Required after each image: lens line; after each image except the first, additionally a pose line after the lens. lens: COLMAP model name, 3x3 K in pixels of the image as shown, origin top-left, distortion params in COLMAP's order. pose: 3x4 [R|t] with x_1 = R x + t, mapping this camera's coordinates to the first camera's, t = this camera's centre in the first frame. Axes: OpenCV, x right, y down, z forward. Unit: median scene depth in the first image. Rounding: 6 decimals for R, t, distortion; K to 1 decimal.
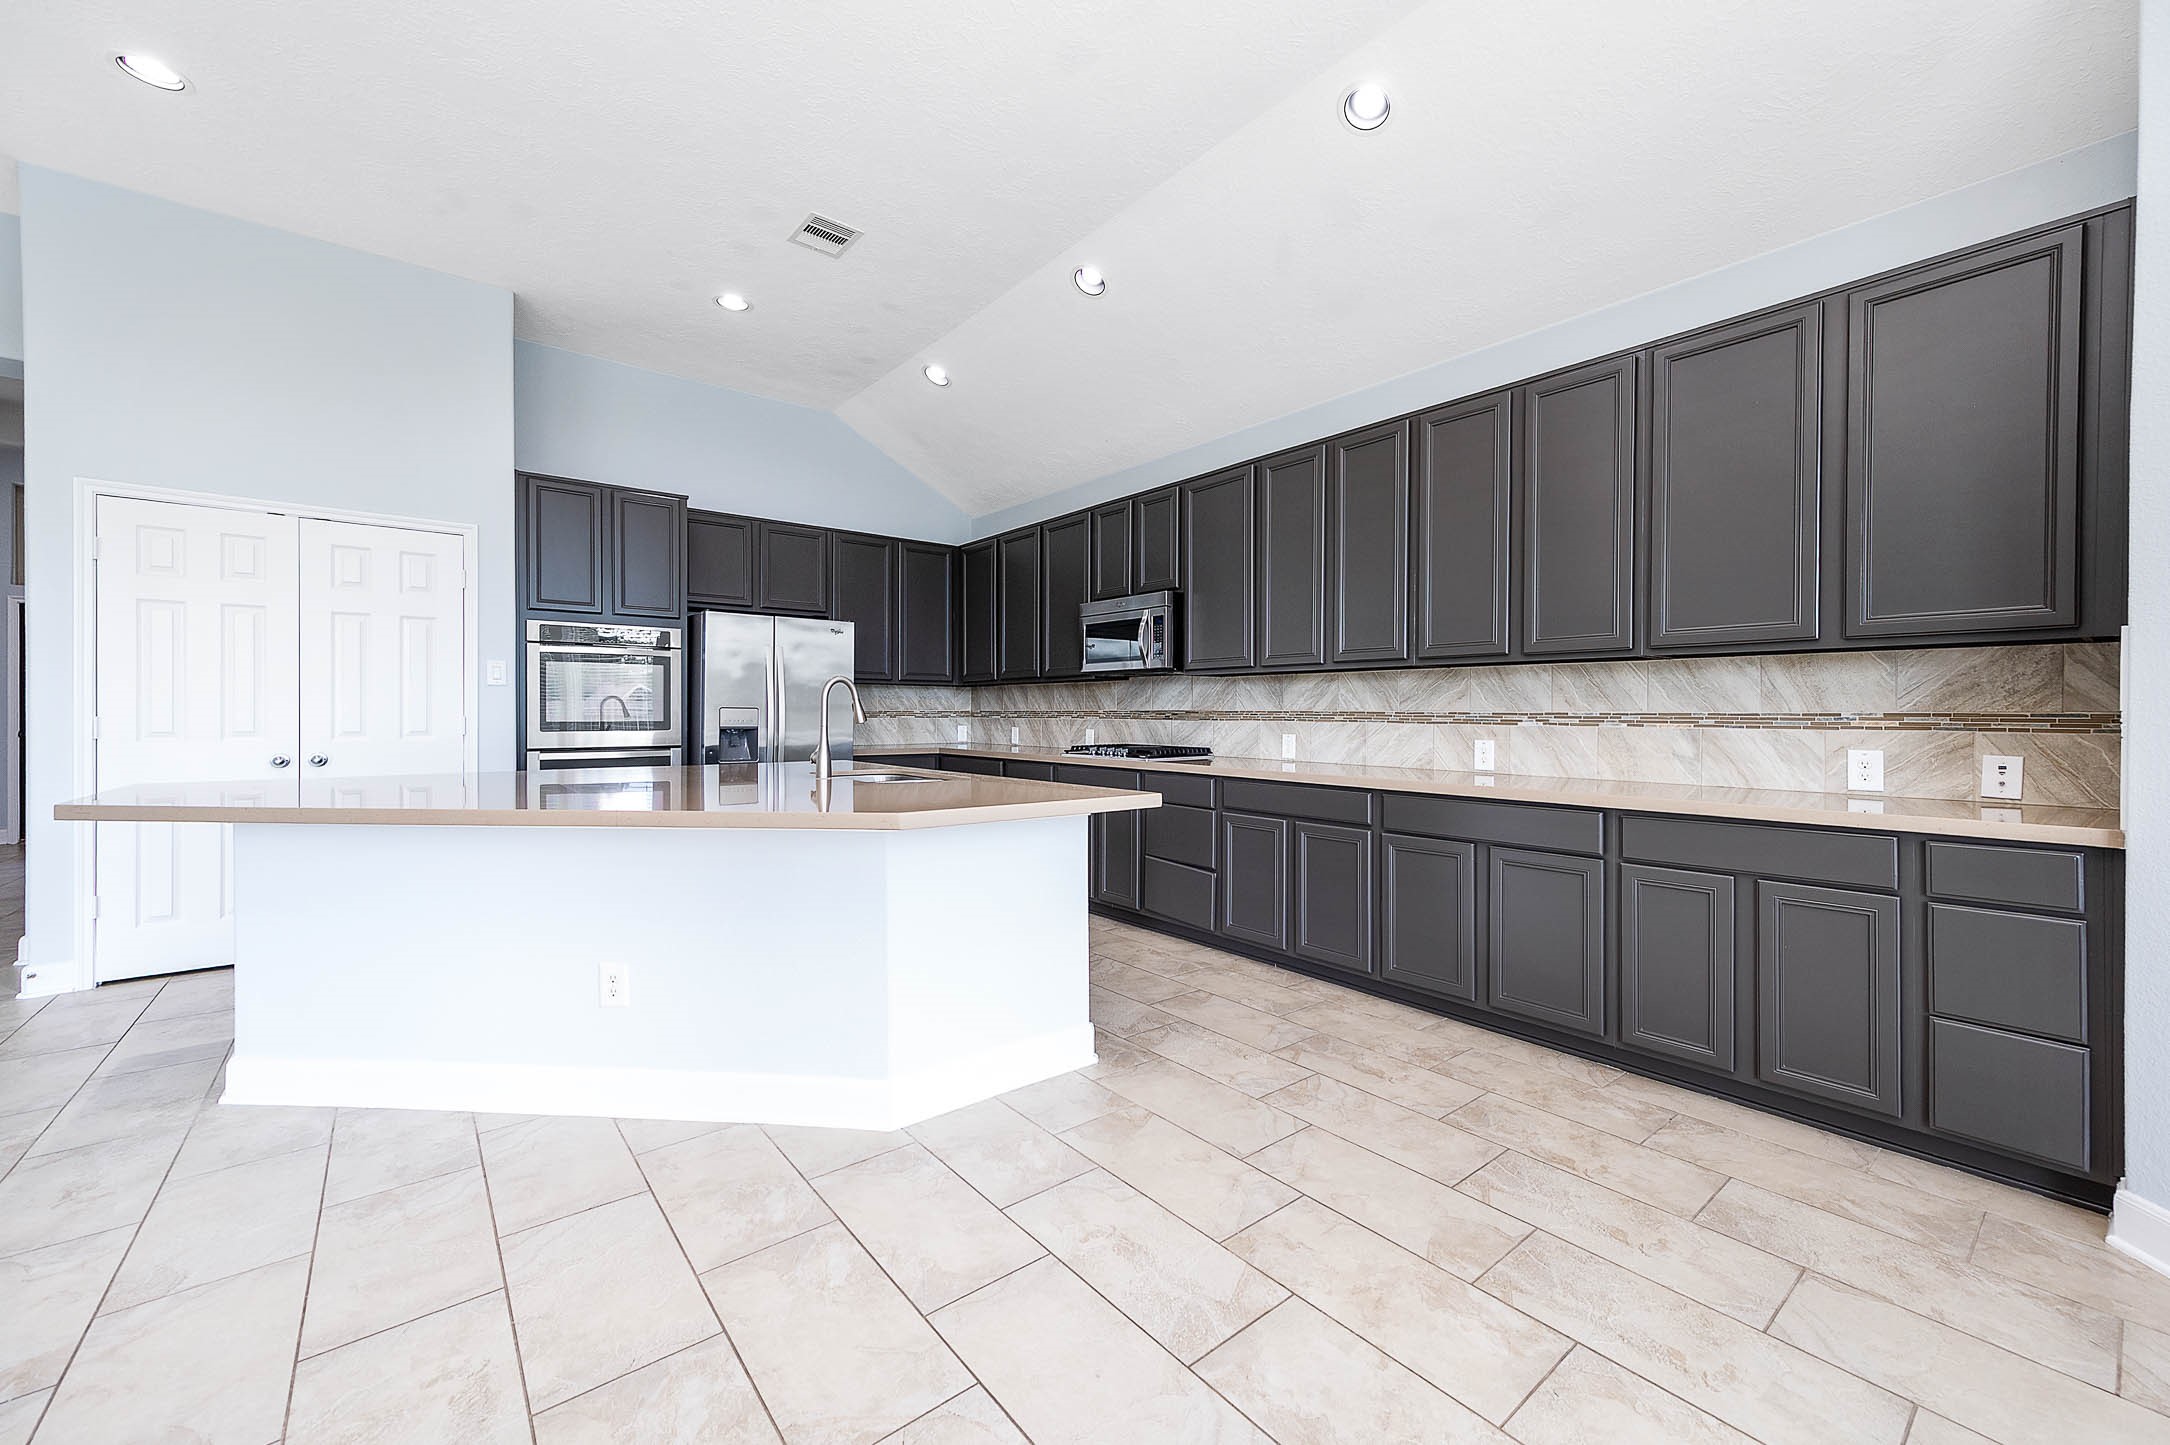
lens RADIAL K [[856.5, 0, 1079.9], [0, 856.5, 712.2], [0, 0, 1]] dist [0.028895, 0.000139]
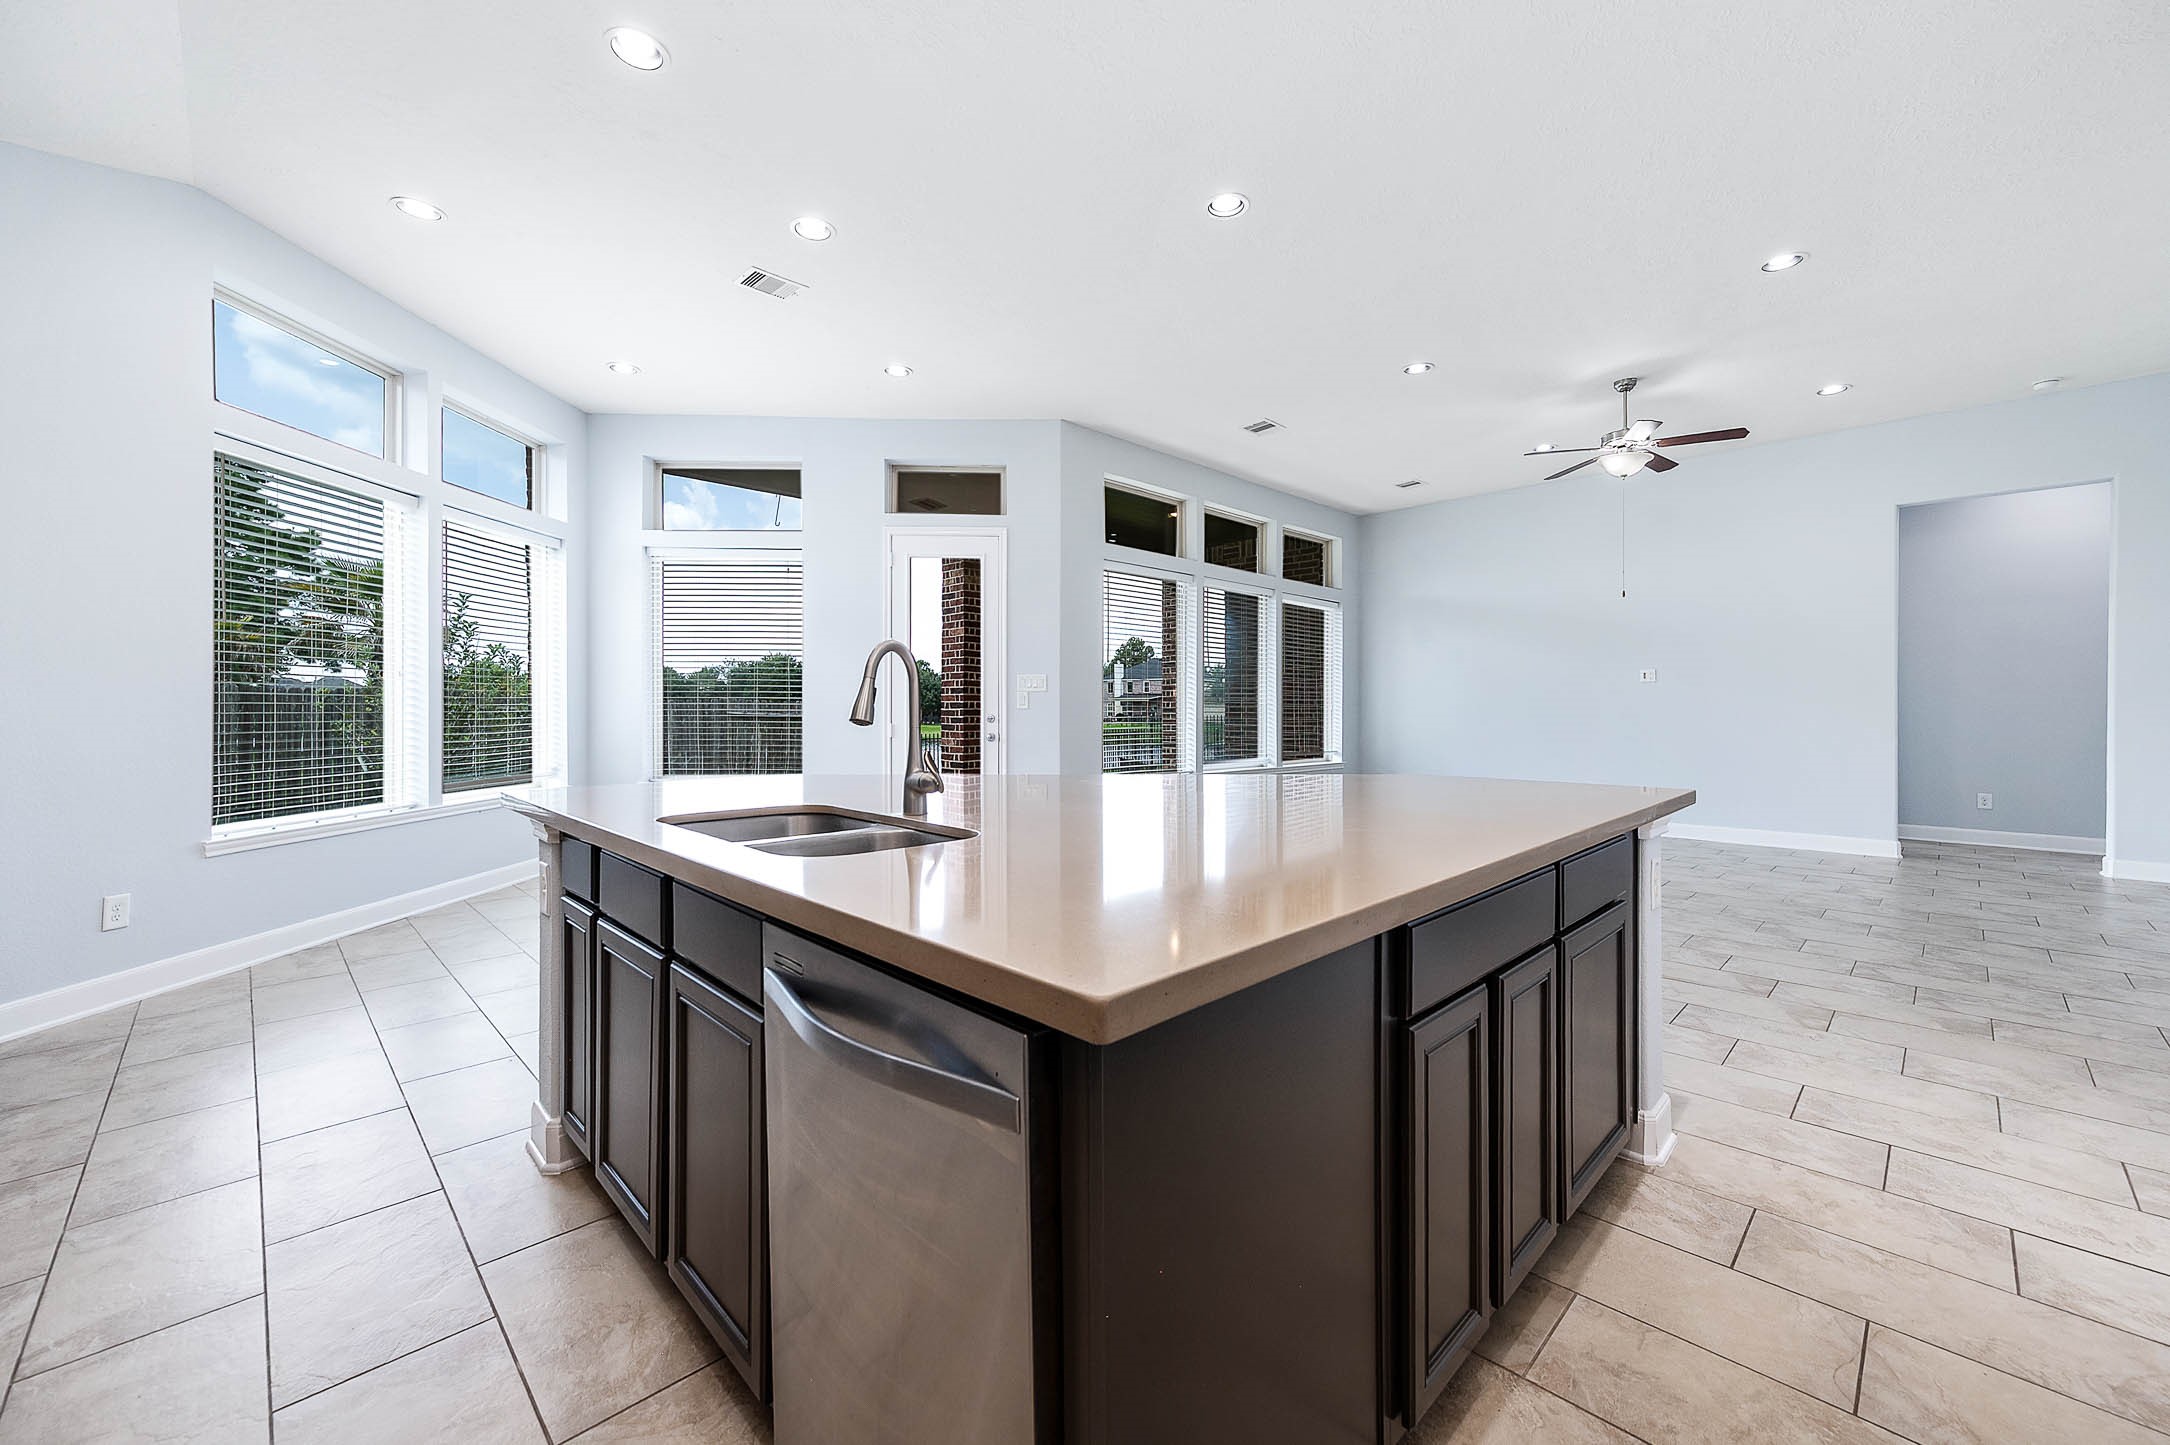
lens RADIAL K [[848.6, 0, 1088.2], [0, 848.6, 716.2], [0, 0, 1]] dist [0.013372, 0.000190]
pose [[-0.994520, -0.001938, -0.104525, -0.247102], [-0.002649, 0.999974, 0.006667, 0.003457], [0.104509, 0.006907, -0.994500, 1.127829]]
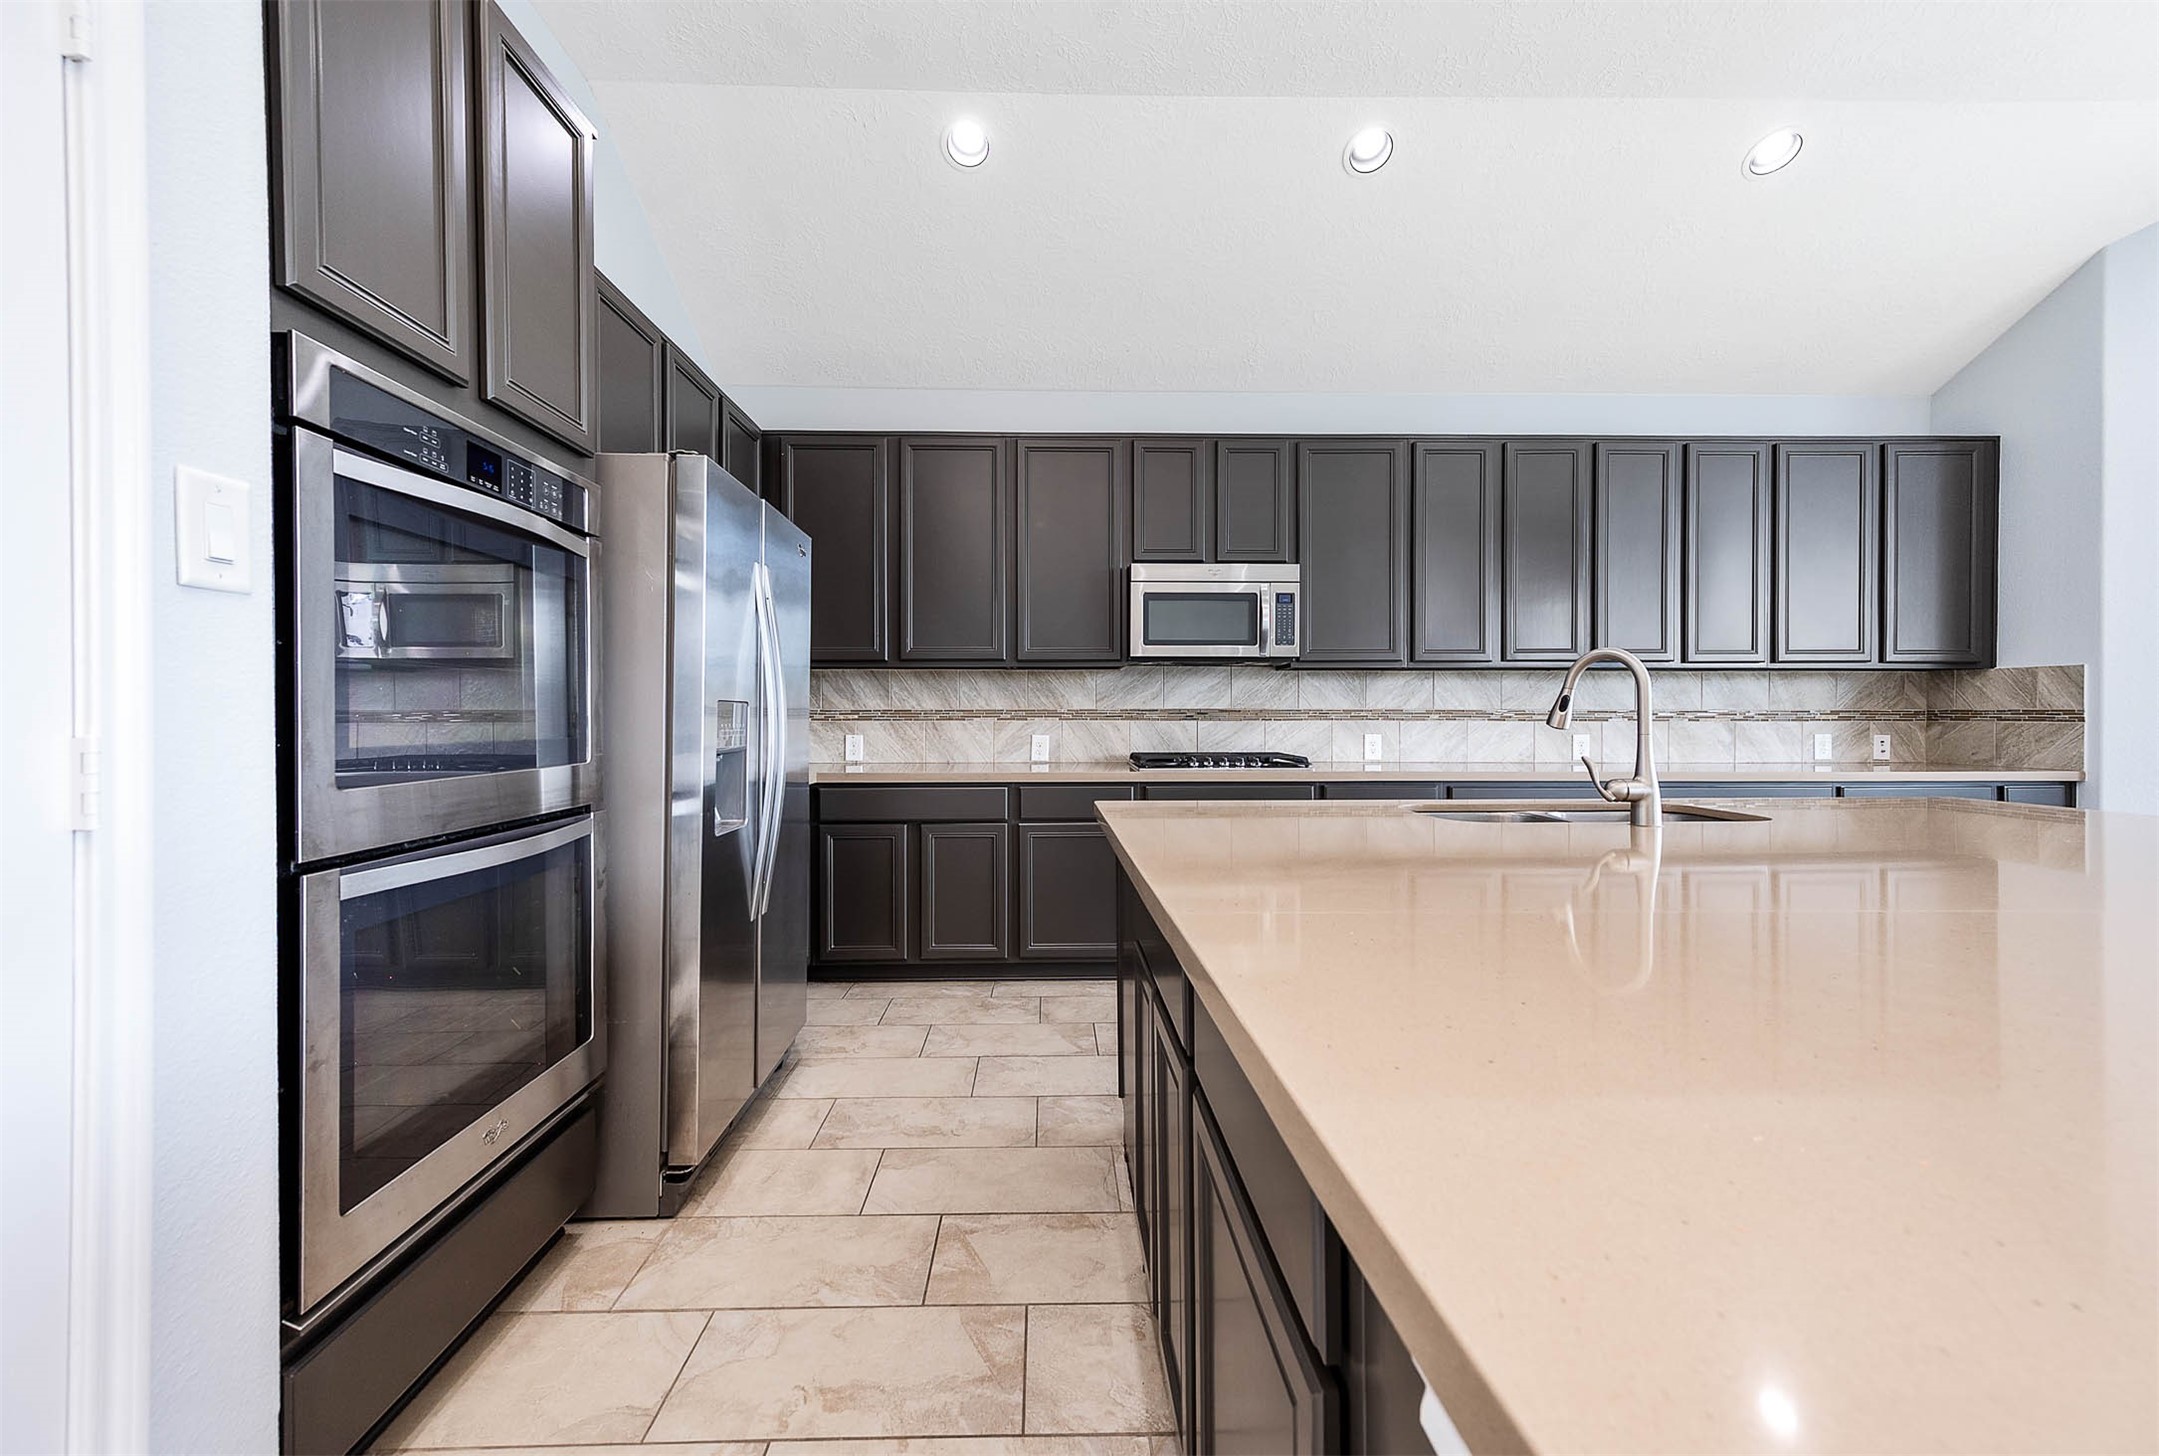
lens RADIAL K [[866.6, 0, 1067.3], [0, 866.6, 711.1], [0, 0, 1]] dist [0.001083, 0.008588]
pose [[0.604604, -0.000988, 0.796526, -0.692128], [0.001972, 0.999998, -0.000257, -0.000075], [-0.796524, 0.001726, 0.604604, 0.671880]]
